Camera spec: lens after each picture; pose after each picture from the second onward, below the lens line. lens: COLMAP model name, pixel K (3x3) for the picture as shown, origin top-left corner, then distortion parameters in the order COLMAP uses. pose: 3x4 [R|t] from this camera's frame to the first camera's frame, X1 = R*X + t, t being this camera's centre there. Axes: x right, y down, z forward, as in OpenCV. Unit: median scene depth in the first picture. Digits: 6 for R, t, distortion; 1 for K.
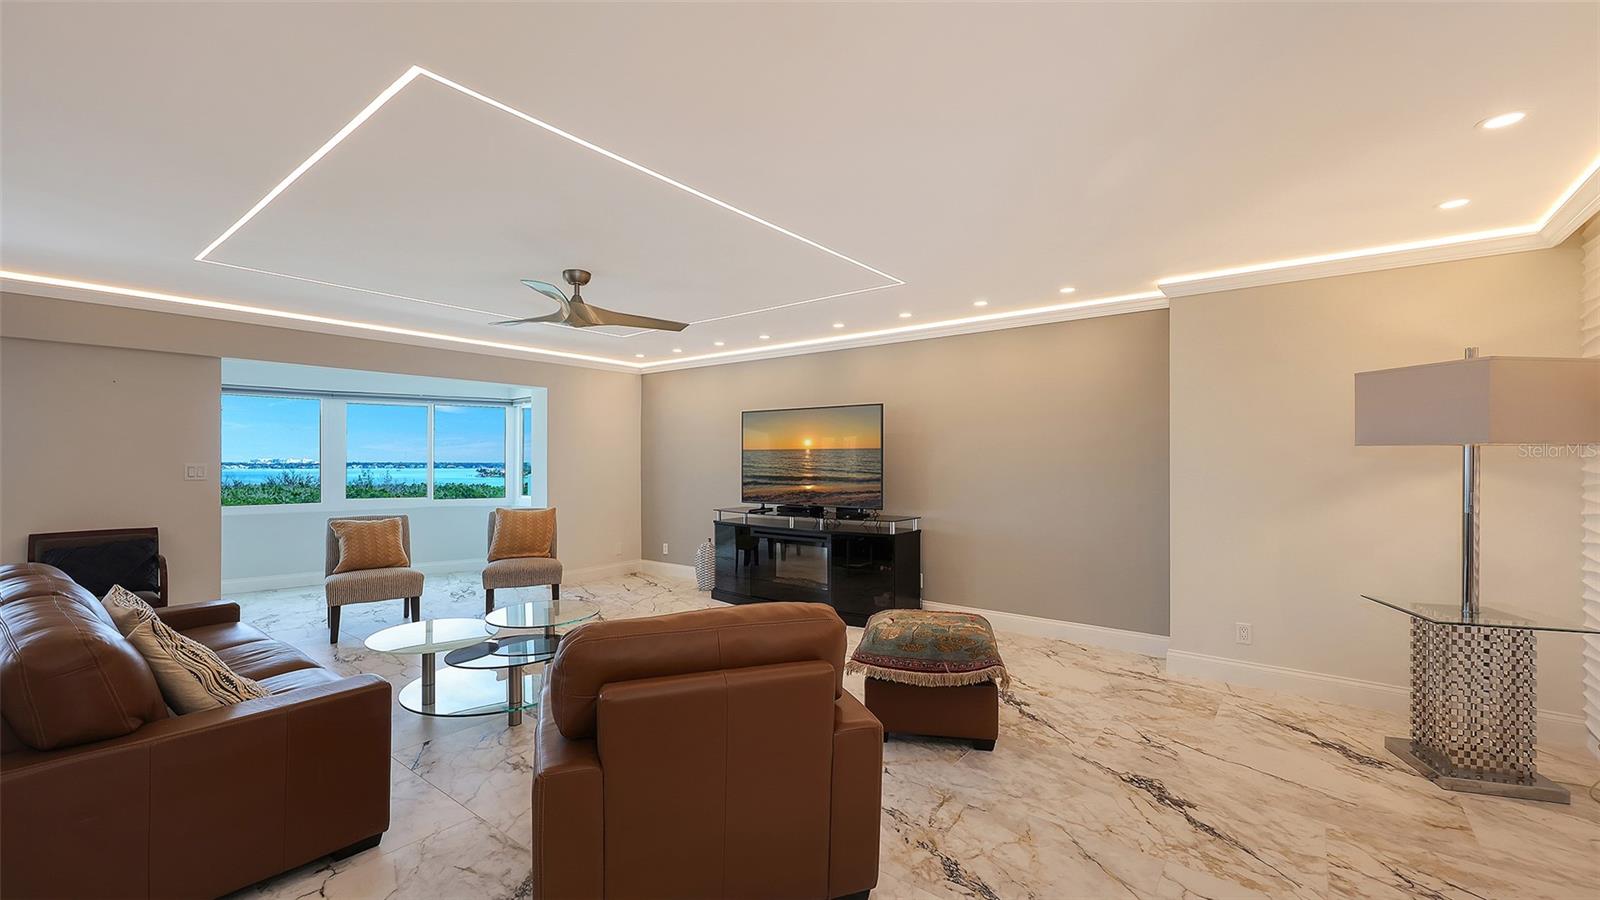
lens RADIAL K [[650.2, 0, 794.6], [0, 650.2, 456.0], [0, 0, 1]] dist [0.003835, 0.000185]
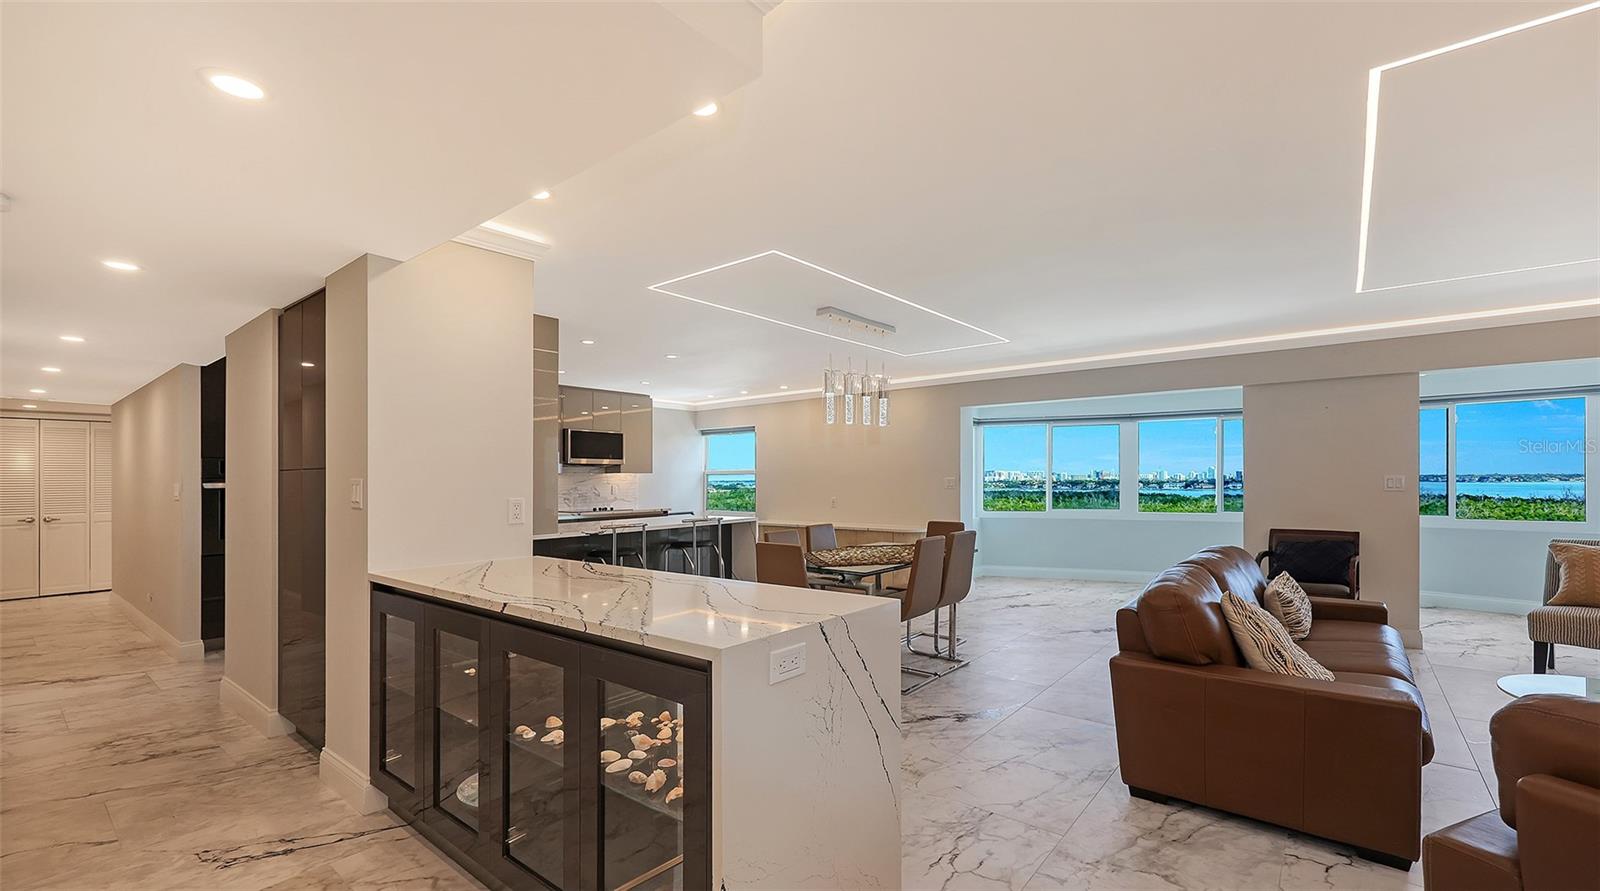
lens RADIAL K [[670.8, 0, 815.0], [0, 670.8, 476.4], [0, 0, 1]] dist [-0.000310, -0.000122]
pose [[-0.005885, -0.005227, -0.999969, 0.150677], [0.019835, 0.999789, -0.005343, 0.000430], [0.999786, -0.019866, -0.005780, 0.056089]]
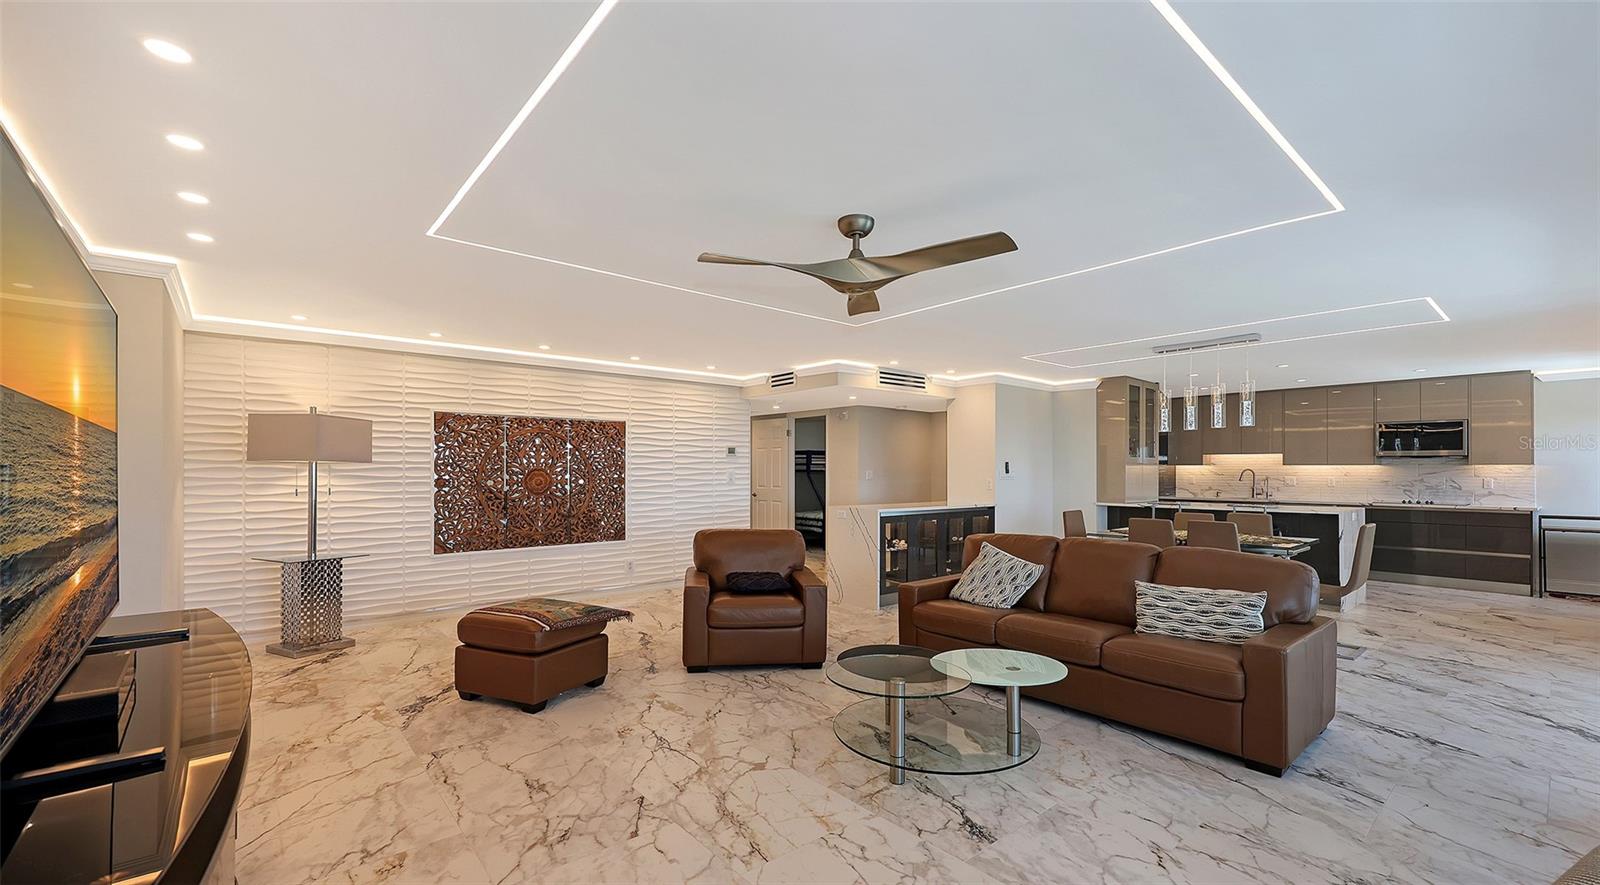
lens RADIAL K [[657.1, 0, 789.8], [0, 657.1, 466.9], [0, 0, 1]] dist [0.014450, -0.005485]
pose [[-0.977679, -0.001595, 0.210098, -0.304198], [-0.004928, 0.999870, -0.015342, 0.008893], [-0.210046, -0.016035, -0.977560, 1.265403]]
